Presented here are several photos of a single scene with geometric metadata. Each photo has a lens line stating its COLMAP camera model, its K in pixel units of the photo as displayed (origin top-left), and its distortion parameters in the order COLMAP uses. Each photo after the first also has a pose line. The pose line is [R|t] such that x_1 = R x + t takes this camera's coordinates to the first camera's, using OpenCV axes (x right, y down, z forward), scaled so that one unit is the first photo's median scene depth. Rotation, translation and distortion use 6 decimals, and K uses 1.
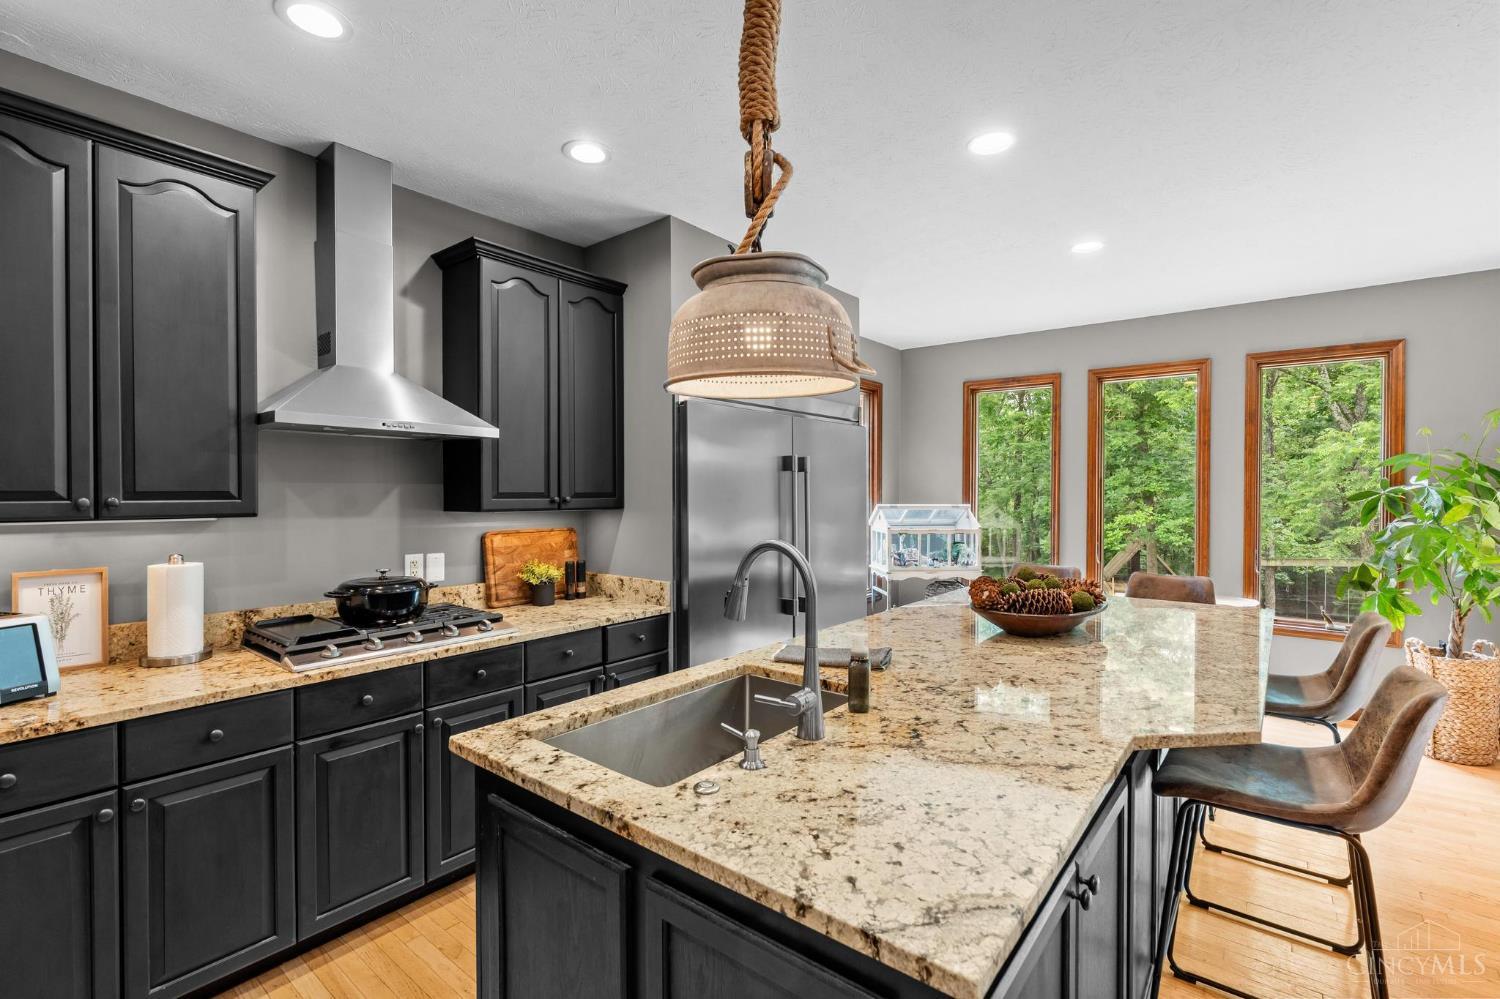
lens RADIAL K [[671.0, 0, 750.0], [0, 671.0, 499.5], [0, 0, 1]] dist [-0.012538, 0.000027]
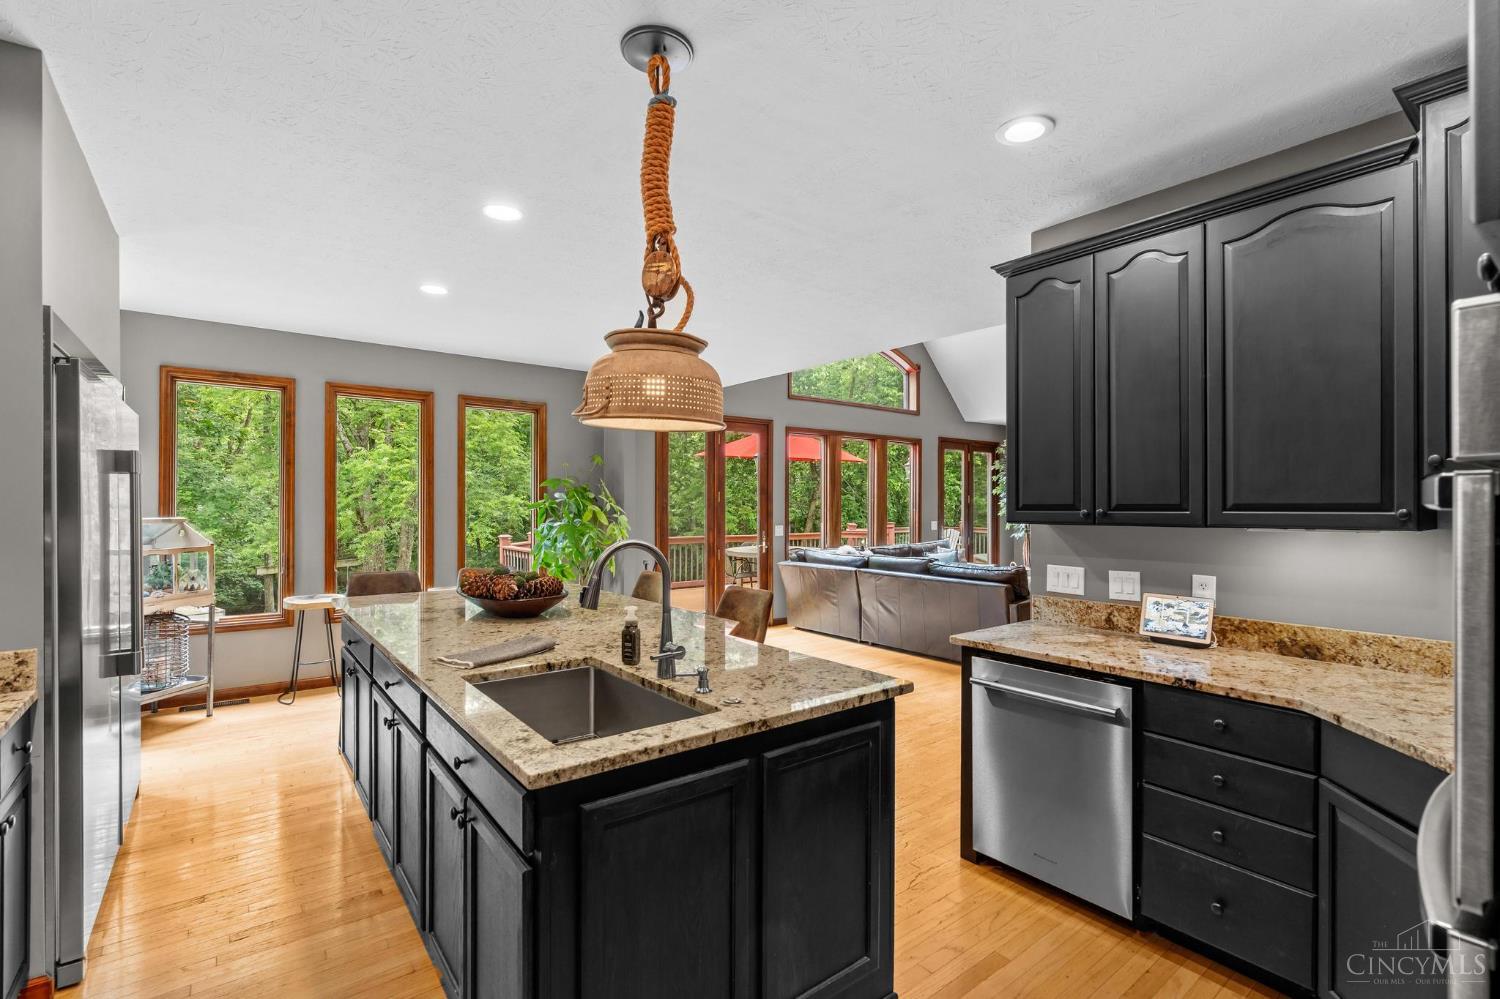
lens RADIAL K [[687.9, 0, 745.3], [0, 687.9, 507.4], [0, 0, 1]] dist [-0.001020, 0.000323]
pose [[0.235422, -0.003723, 0.971886, -1.296443], [0.005049, 0.999984, 0.002608, -0.010294], [-0.971880, 0.004293, 0.235437, 0.496776]]
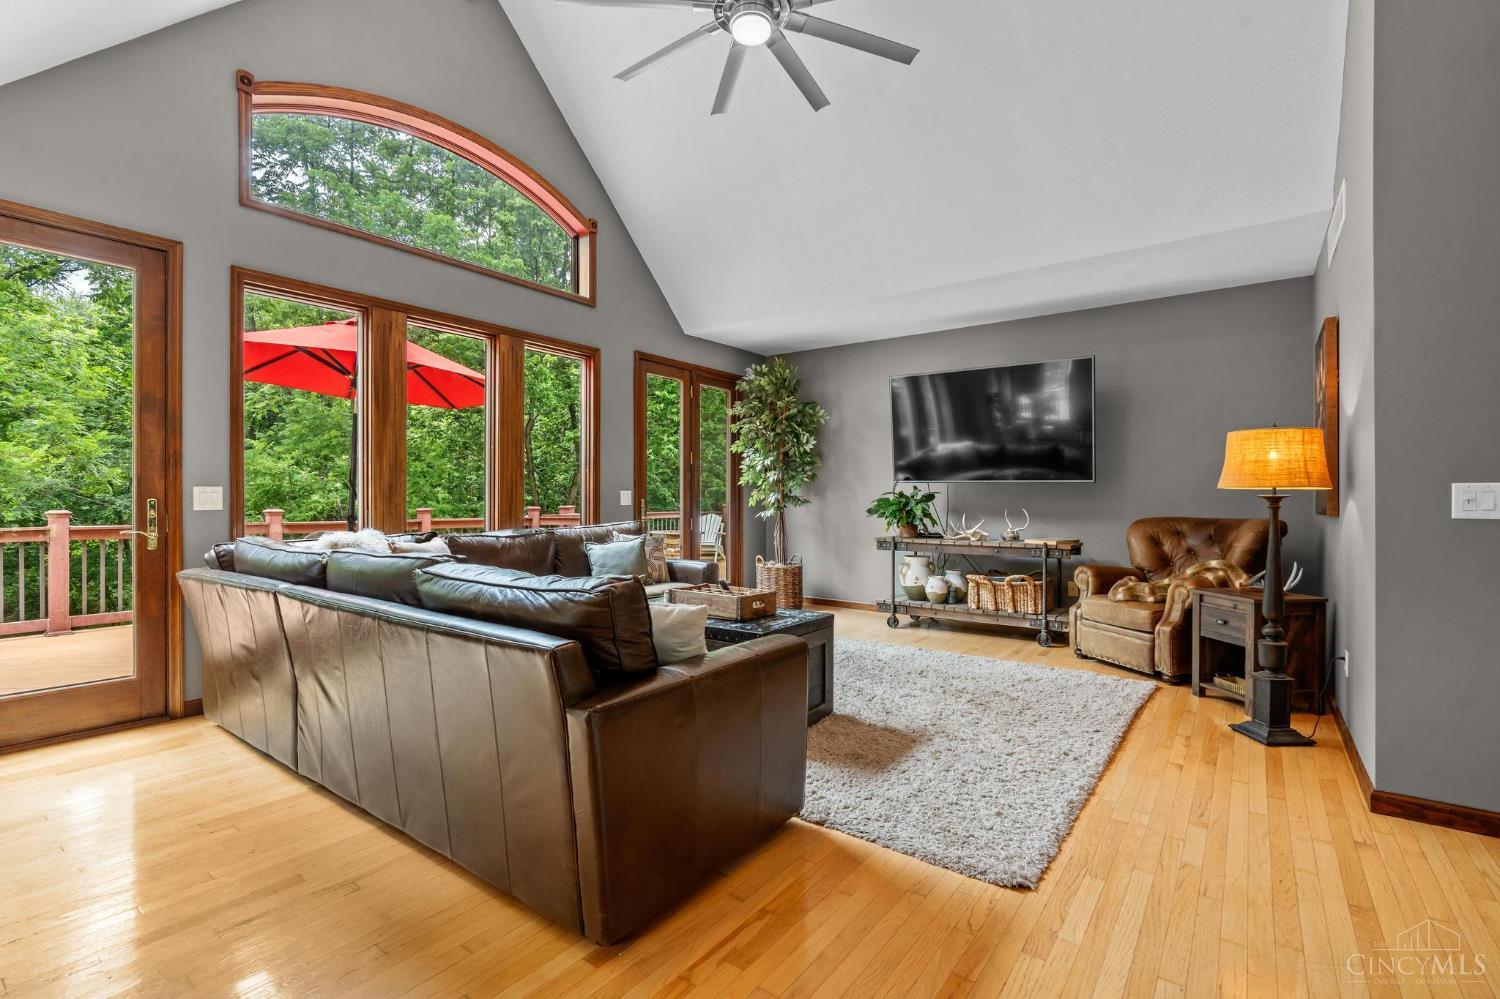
lens RADIAL K [[677.5, 0, 750.6], [0, 677.5, 494.1], [0, 0, 1]] dist [-0.001951, 0.000029]
pose [[-0.035273, 0.007966, 0.999346, 1.815953], [0.008284, 0.999936, -0.007679, 0.218086], [-0.999343, 0.008008, -0.035336, -0.327548]]
